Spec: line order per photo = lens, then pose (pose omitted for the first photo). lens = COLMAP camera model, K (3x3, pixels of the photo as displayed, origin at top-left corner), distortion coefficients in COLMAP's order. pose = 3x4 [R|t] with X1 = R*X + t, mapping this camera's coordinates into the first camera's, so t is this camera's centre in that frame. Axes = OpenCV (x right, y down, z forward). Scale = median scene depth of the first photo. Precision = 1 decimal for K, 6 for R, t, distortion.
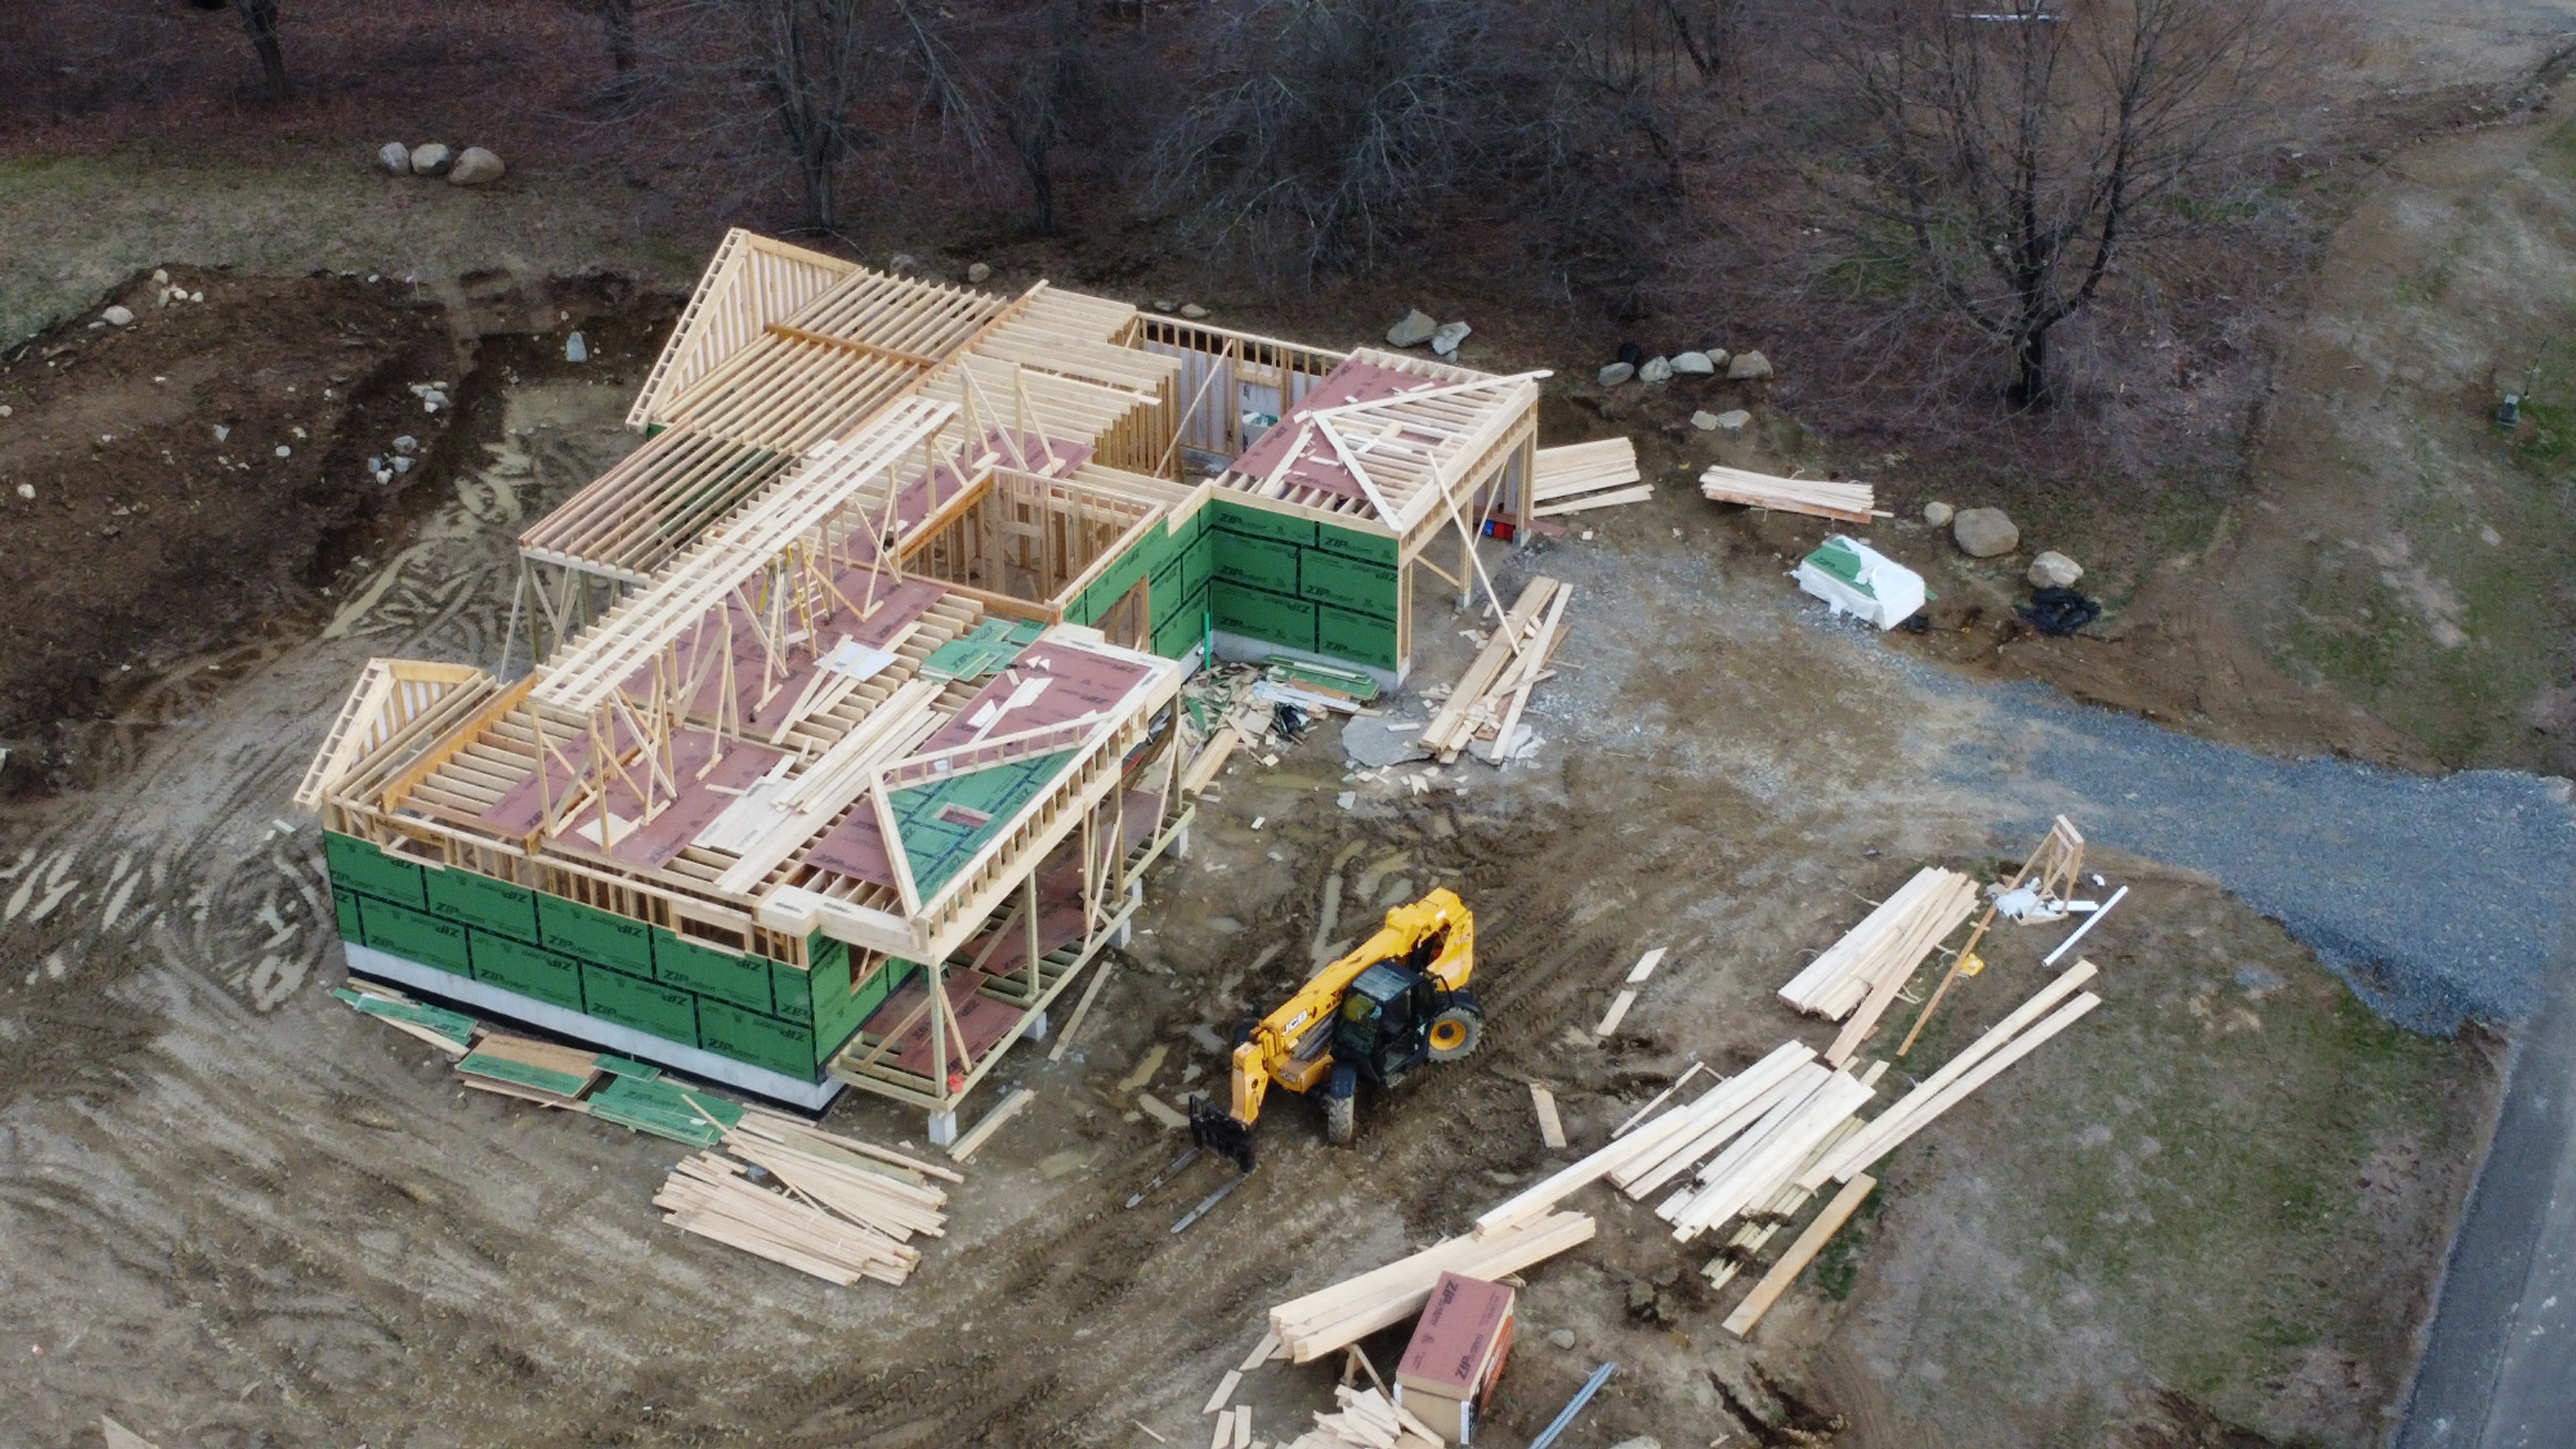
lens RADIAL K [[3741.8, 0, 1288.0], [0, 3741.8, 724.5], [0, 0, 1]] dist [-0.043811, 0.135238]
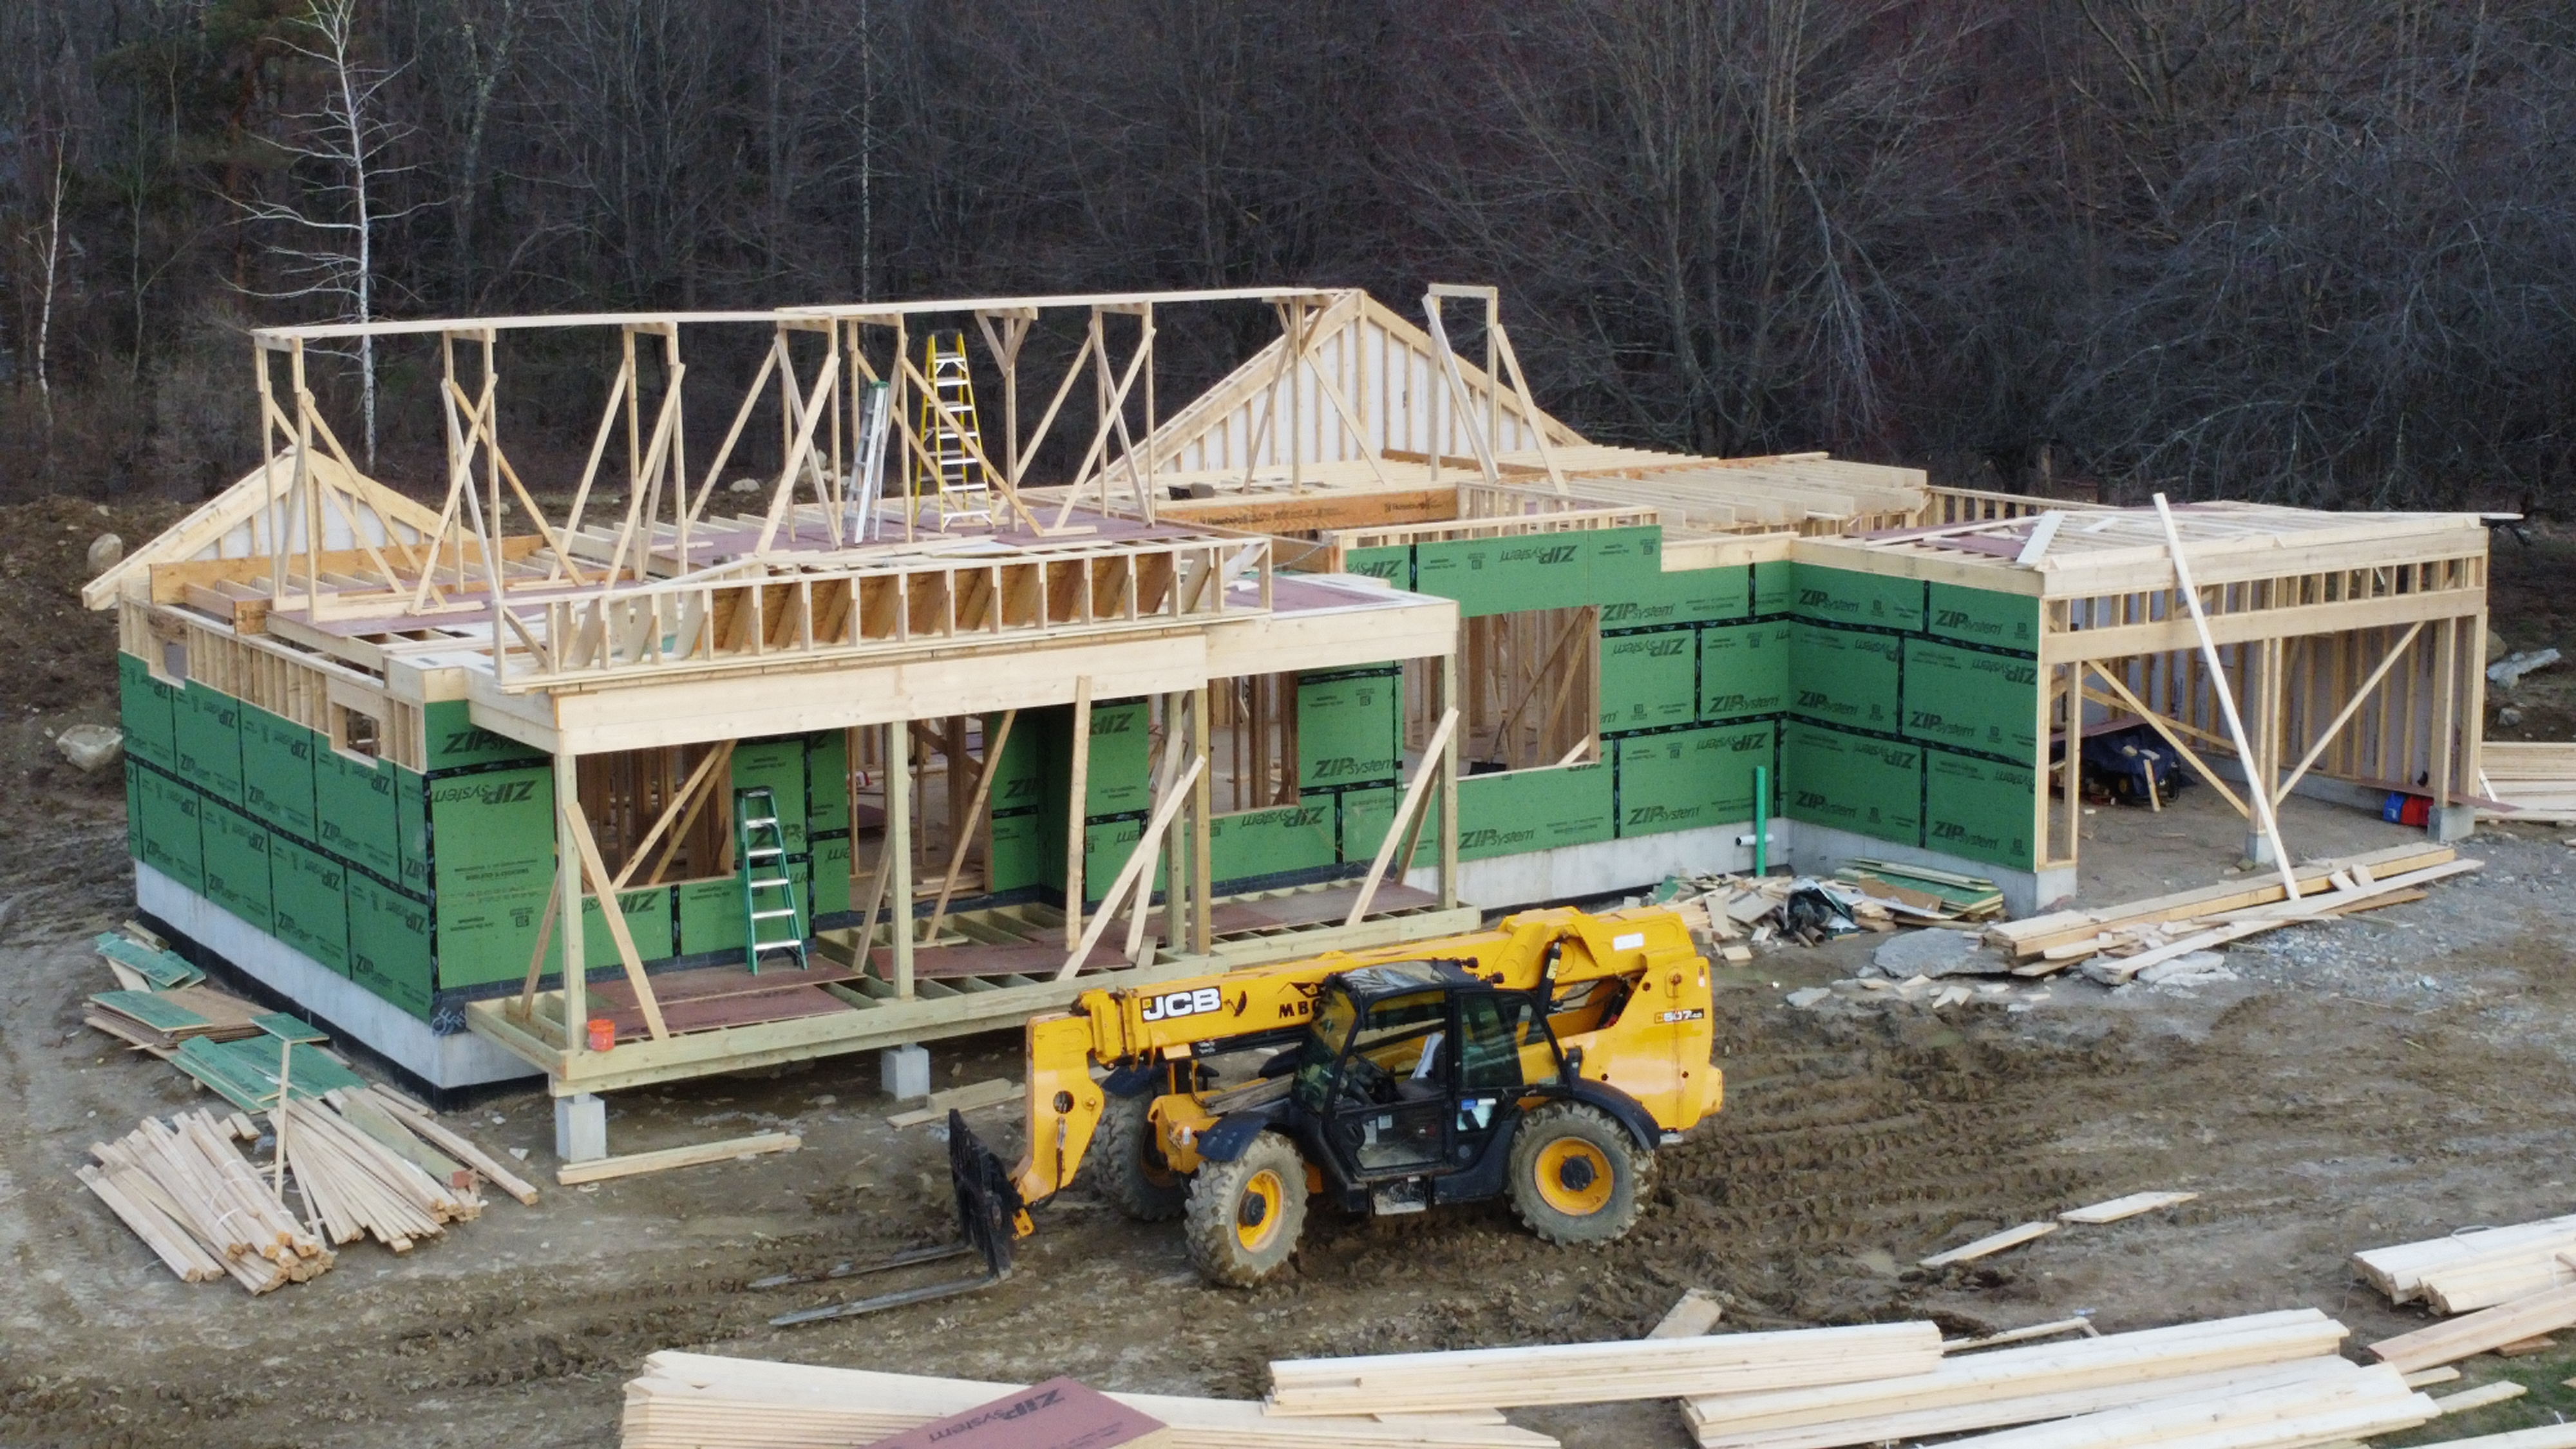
lens RADIAL K [[3741.8, 0, 1288.0], [0, 3741.8, 724.5], [0, 0, 1]] dist [-0.043811, 0.135238]
pose [[0.849068, 0.075830, -0.522814, 0.219399], [-0.264904, 0.917345, -0.297159, 0.156145], [0.457067, 0.390803, 0.798976, 0.513972]]
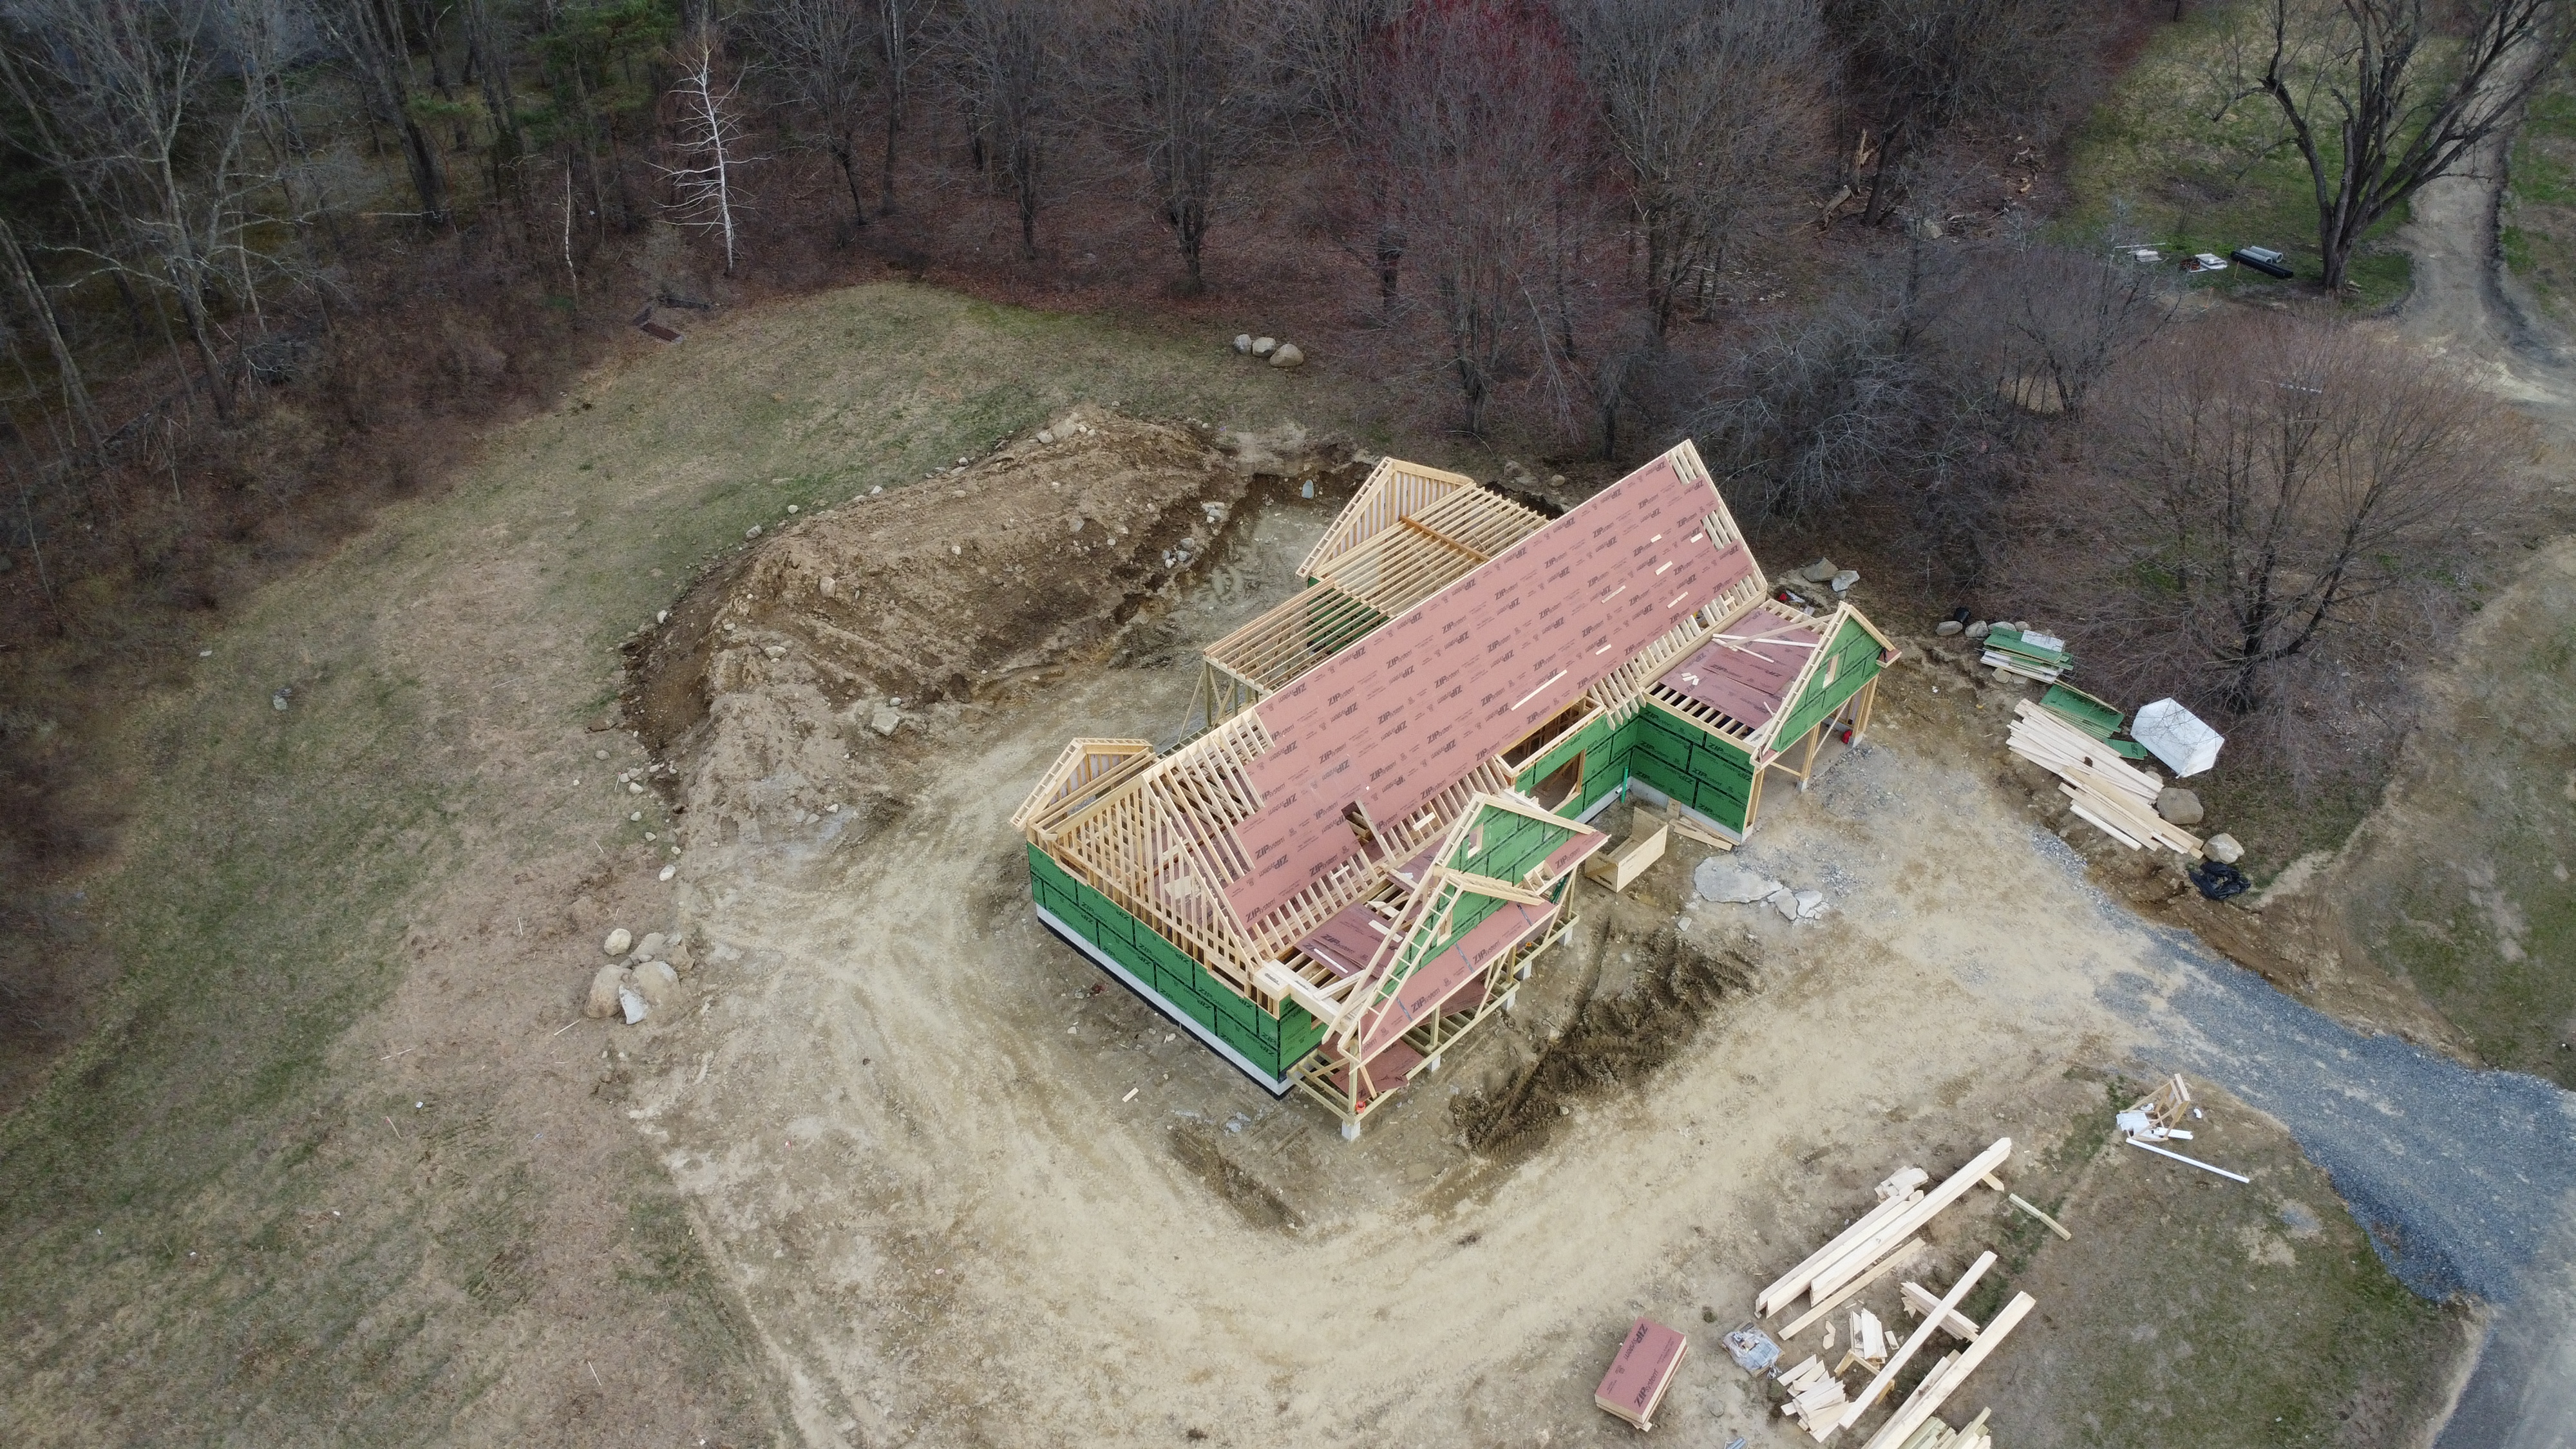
lens RADIAL K [[1874.3, 0, 1285.6], [0, 1874.3, 723.8], [0, 0, 1]] dist [-0.022887, -0.021408]
pose [[0.947010, 0.192804, -0.256904, 0.040166], [-0.162917, 0.977615, 0.133139, -0.129386], [0.276823, -0.084230, 0.957222, 0.229381]]
